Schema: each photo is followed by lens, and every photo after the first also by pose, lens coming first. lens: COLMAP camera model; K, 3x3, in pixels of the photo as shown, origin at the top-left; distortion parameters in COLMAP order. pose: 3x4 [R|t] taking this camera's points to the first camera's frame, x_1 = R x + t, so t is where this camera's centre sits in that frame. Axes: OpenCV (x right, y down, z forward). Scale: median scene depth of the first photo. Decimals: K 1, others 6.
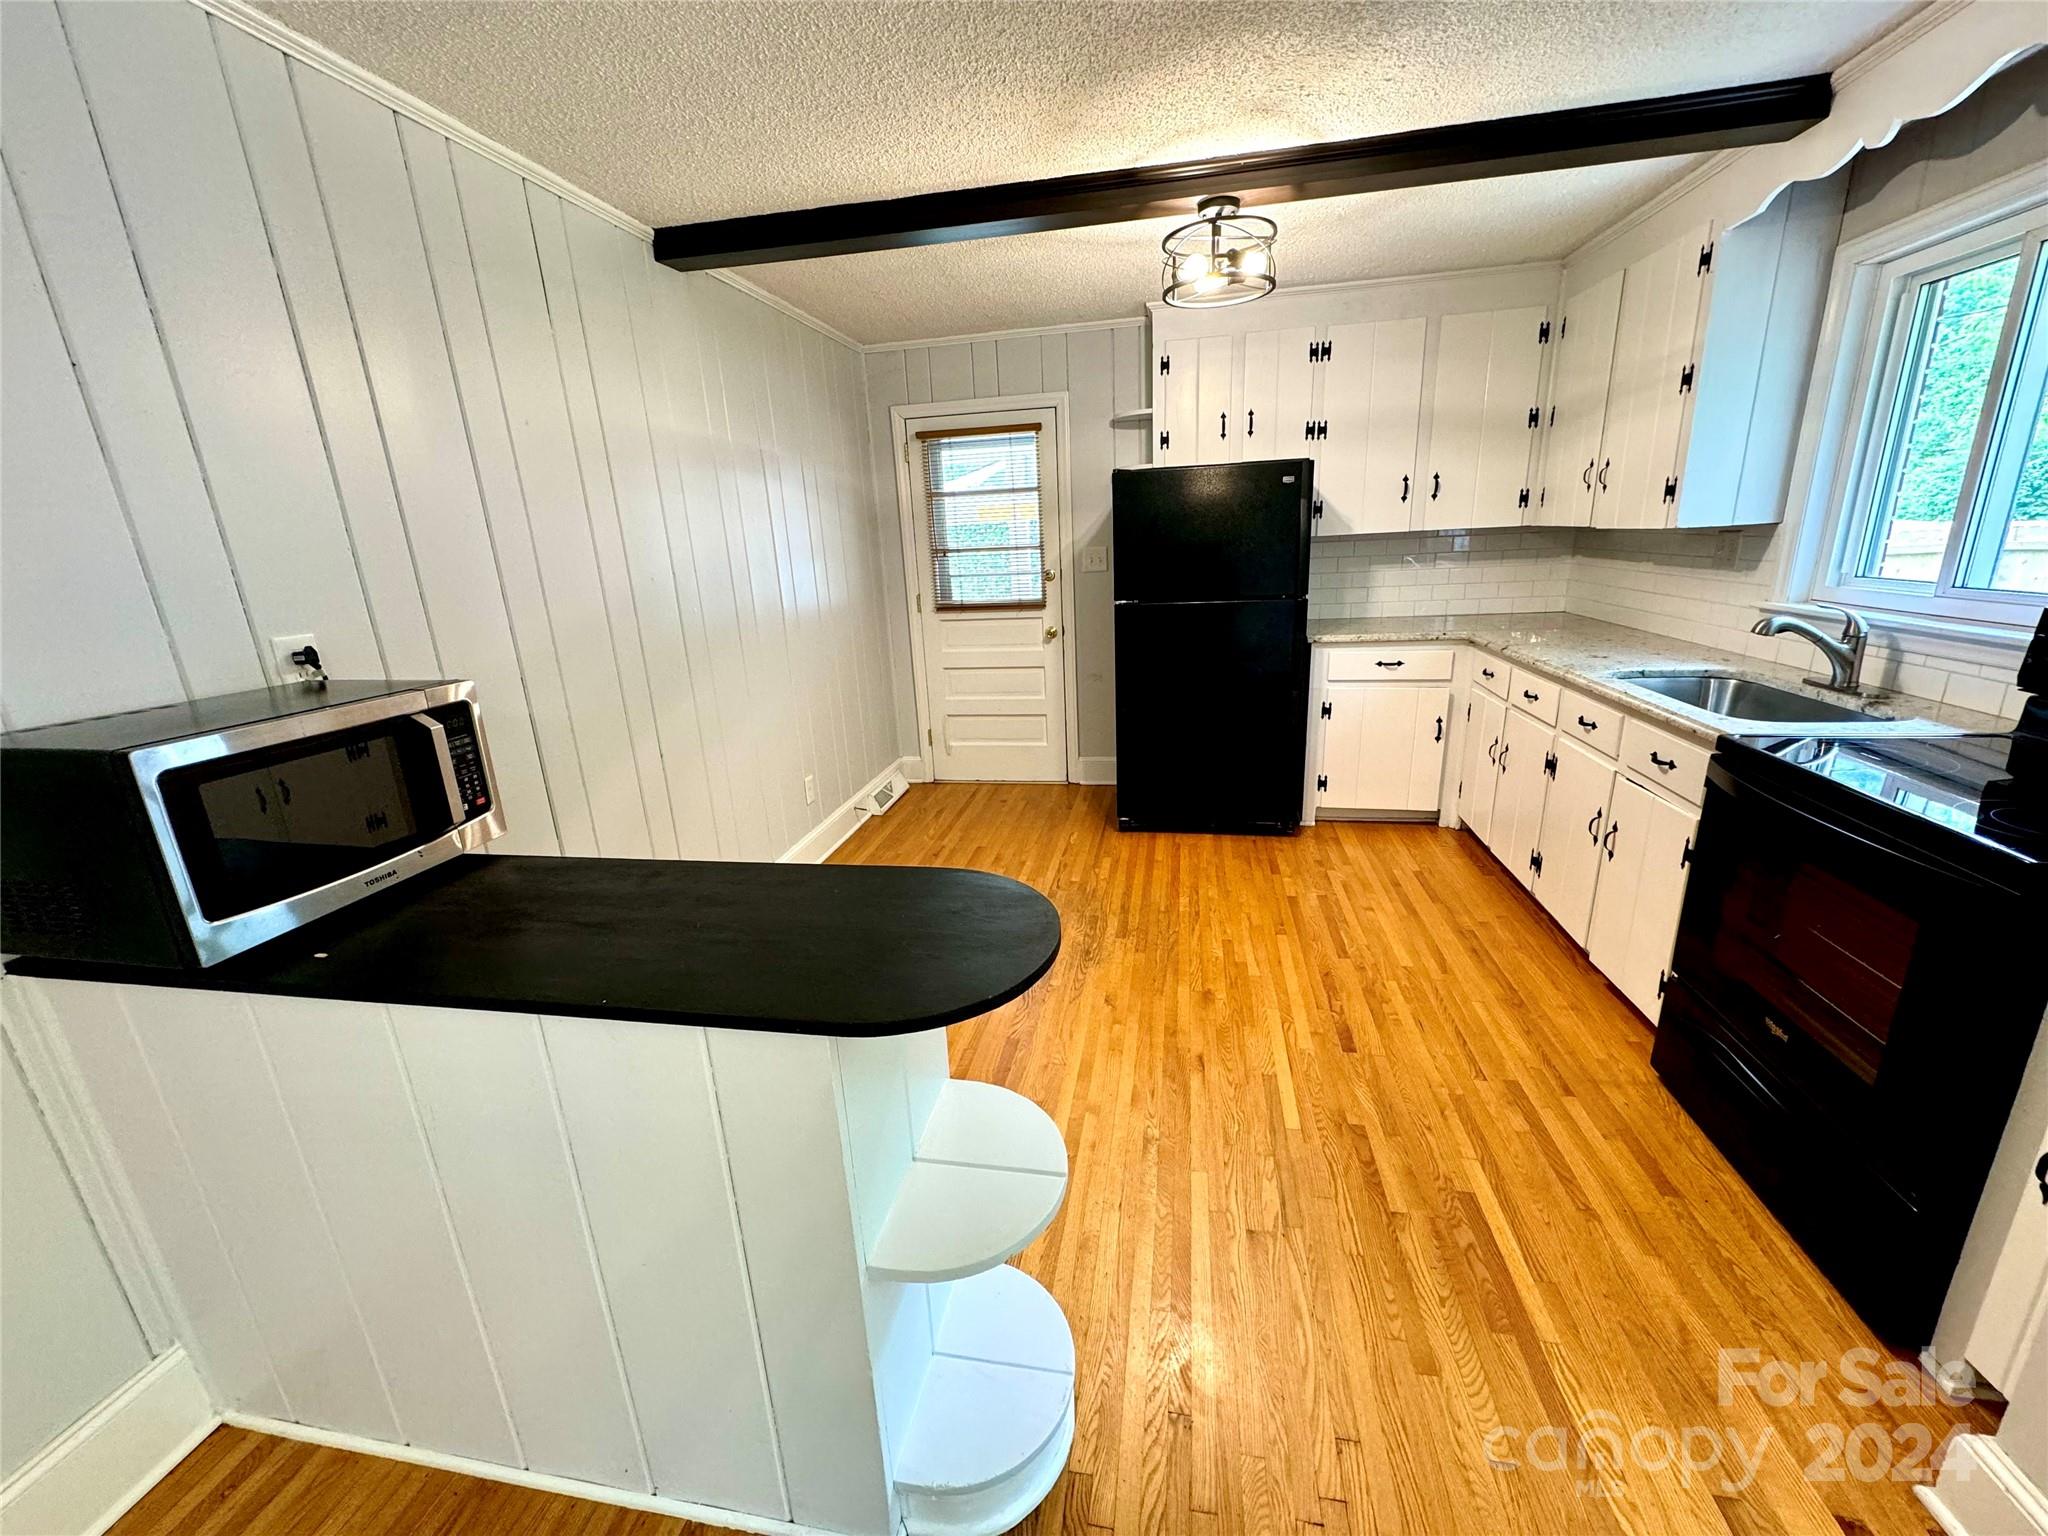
lens RADIAL K [[815.0, 0, 1016.2], [0, 815.0, 768.1], [0, 0, 1]] dist [-0.001847, 0.000033]
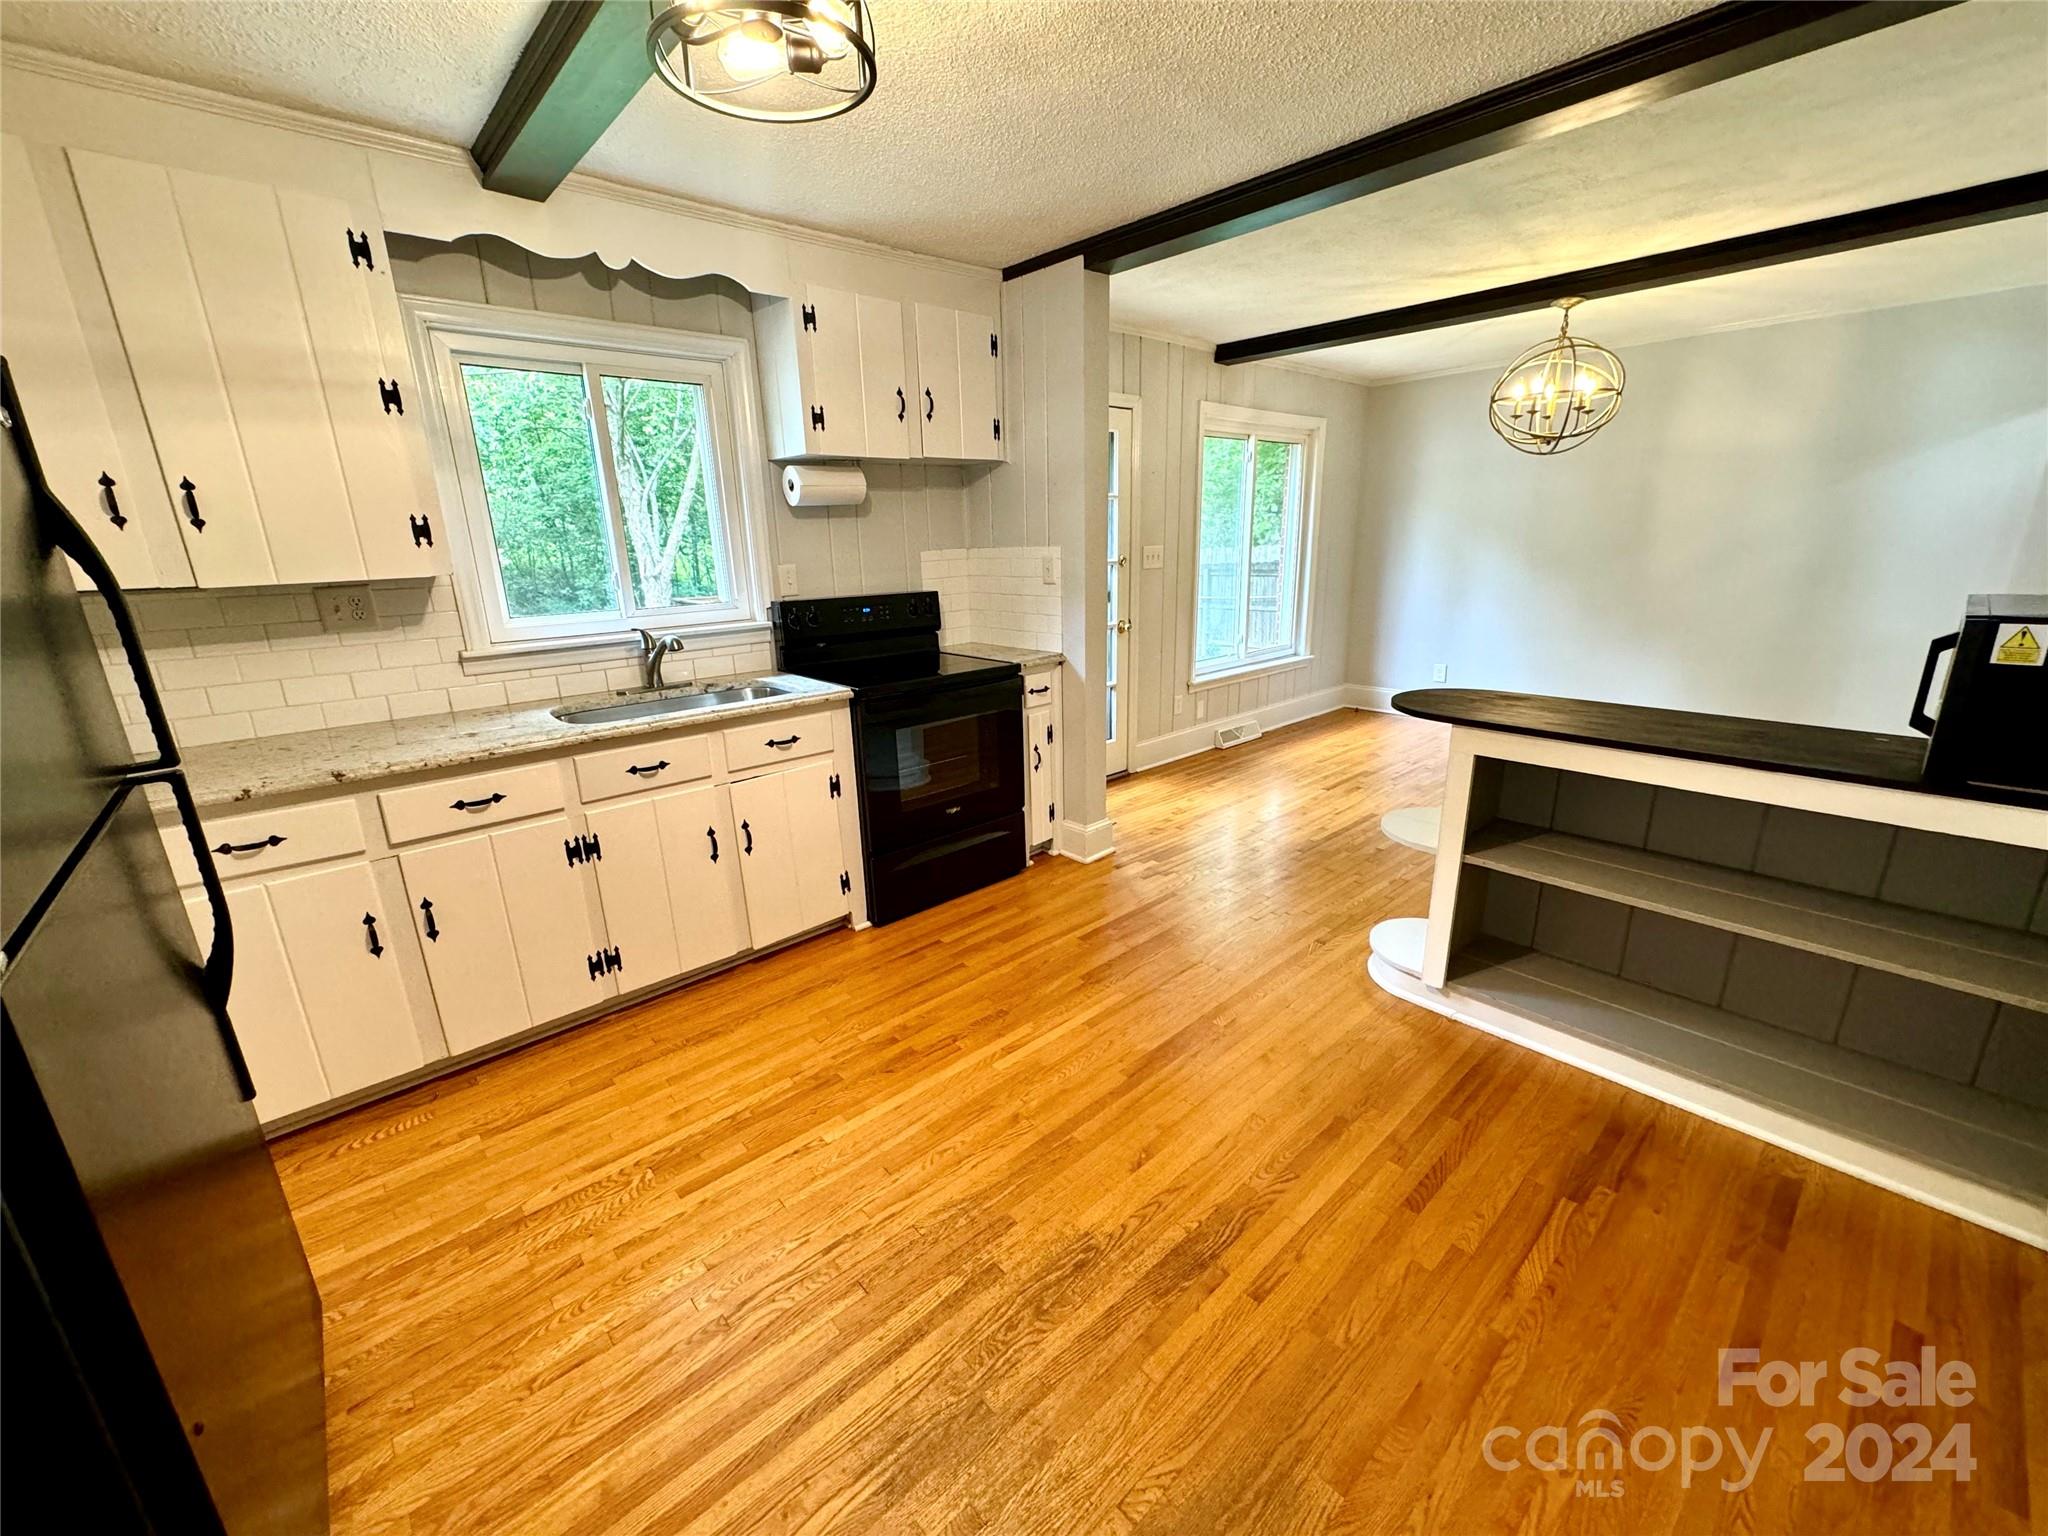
lens RADIAL K [[815.0, 0, 1022.5], [0, 815.0, 769.0], [0, 0, 1]] dist [-0.001847, 0.000033]
pose [[-0.798984, -0.098293, 0.593265, -0.156008], [0.229810, 0.861762, 0.452276, -0.288002], [-0.555709, 0.497699, -0.665945, 1.045957]]
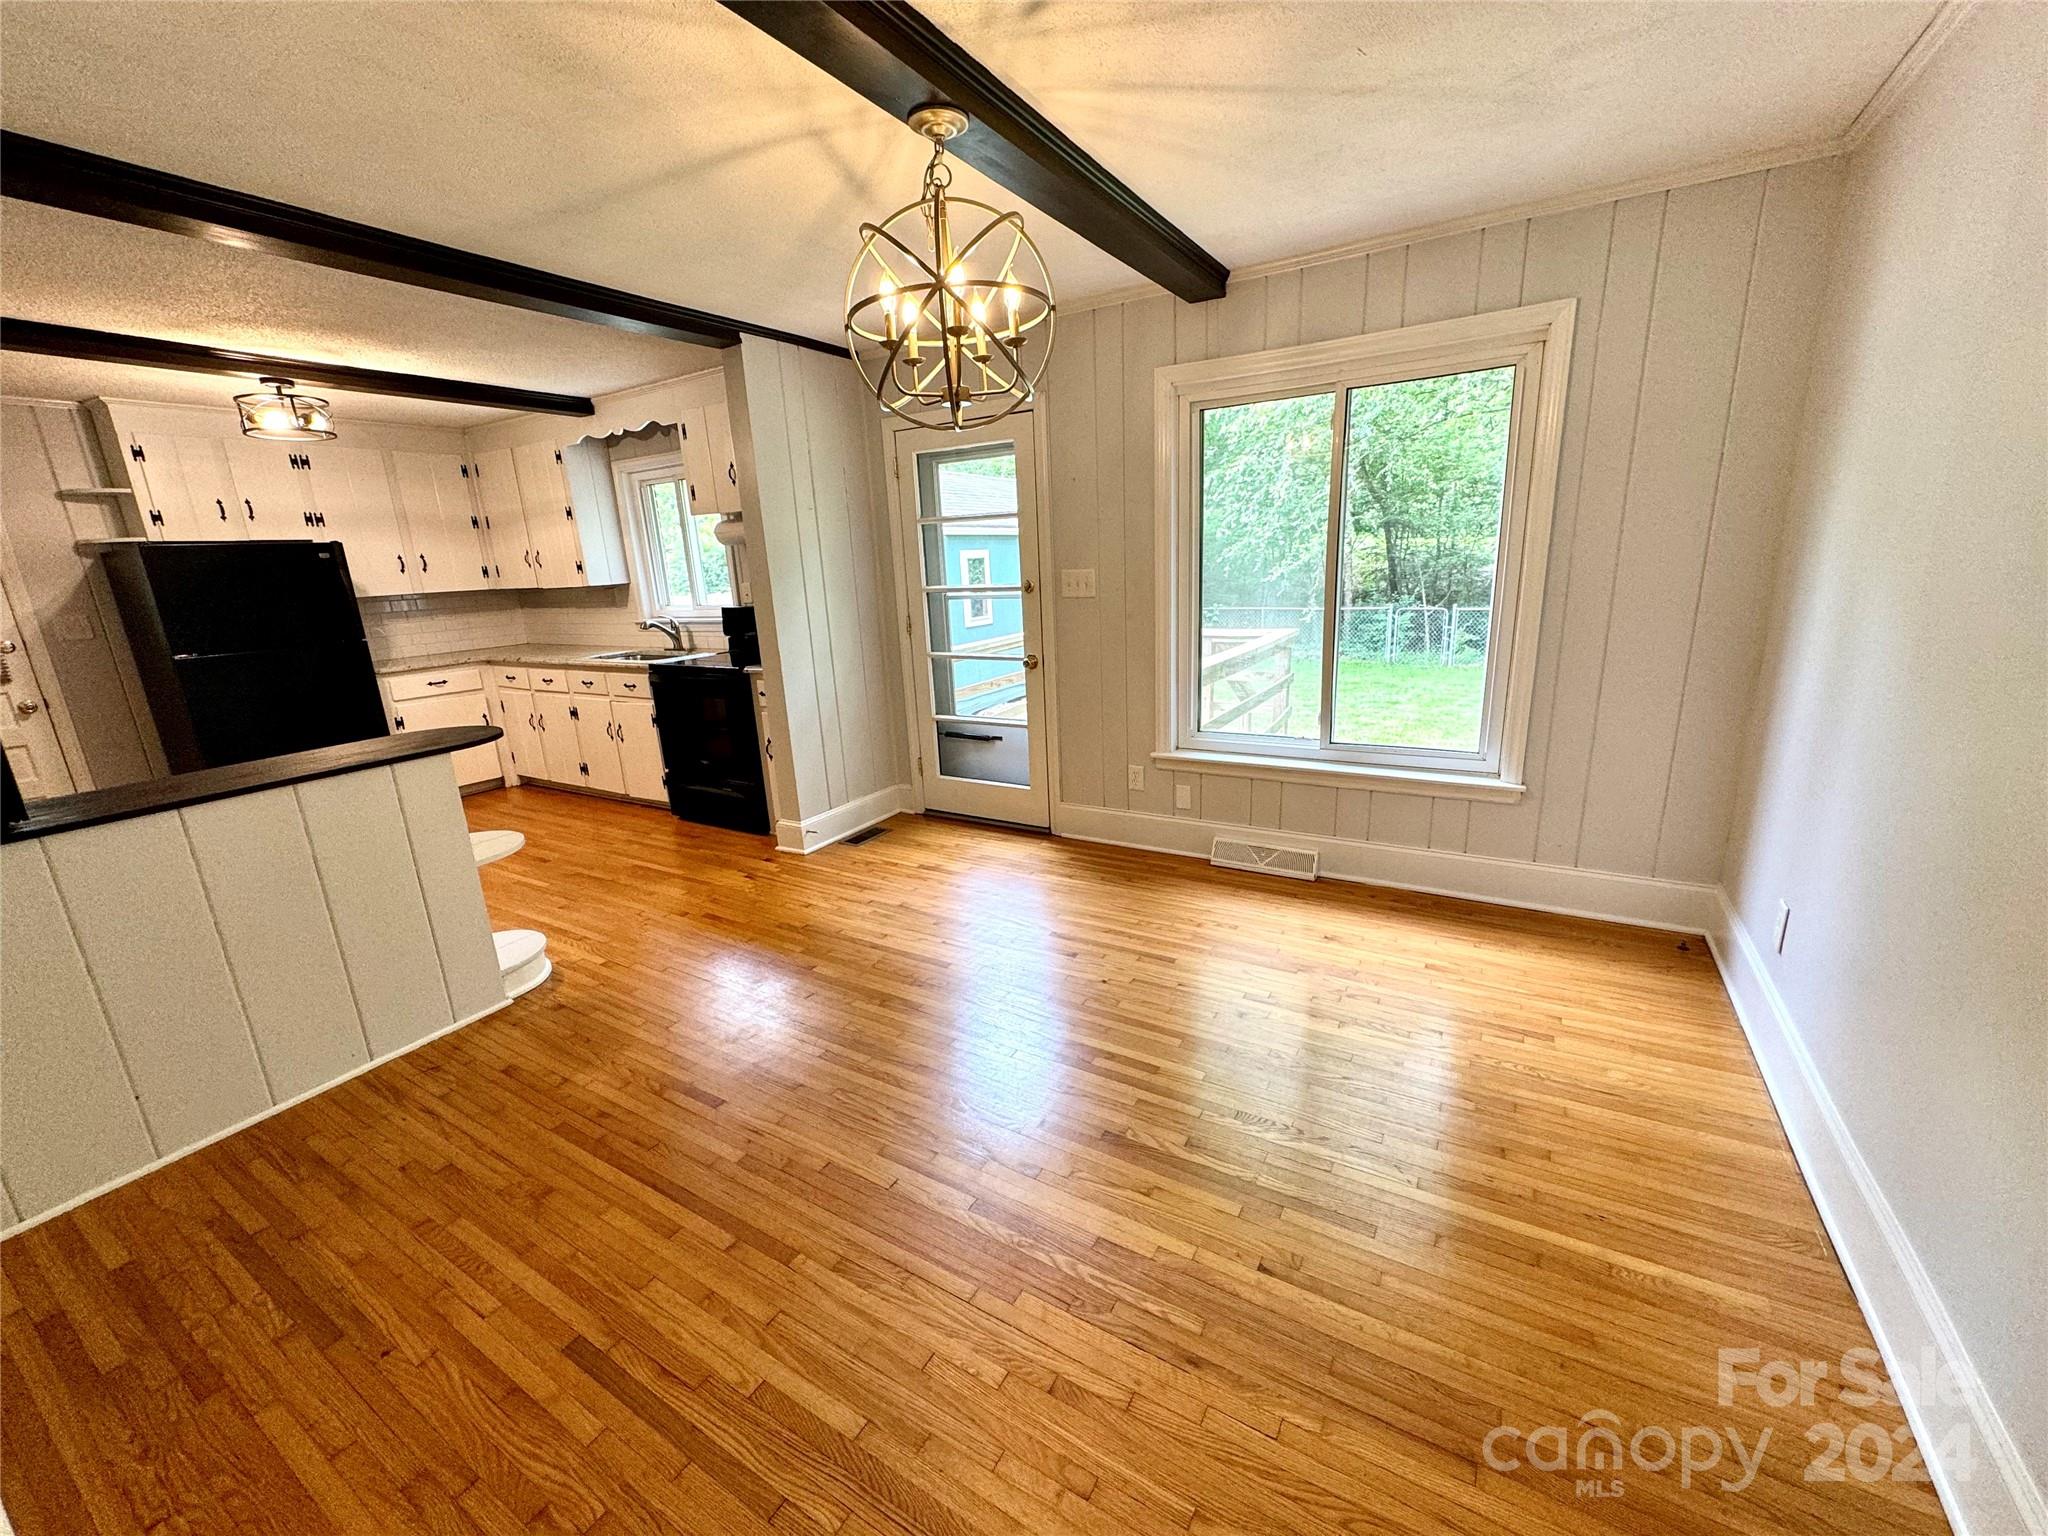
lens RADIAL K [[815.0, 0, 1026.8], [0, 815.0, 769.2], [0, 0, 1]] dist [-0.001847, 0.000033]
pose [[0.342316, -0.206947, 0.916511, -0.577275], [0.291961, 0.950583, 0.105593, 0.181872], [-0.893073, 0.231440, 0.385820, -0.483891]]
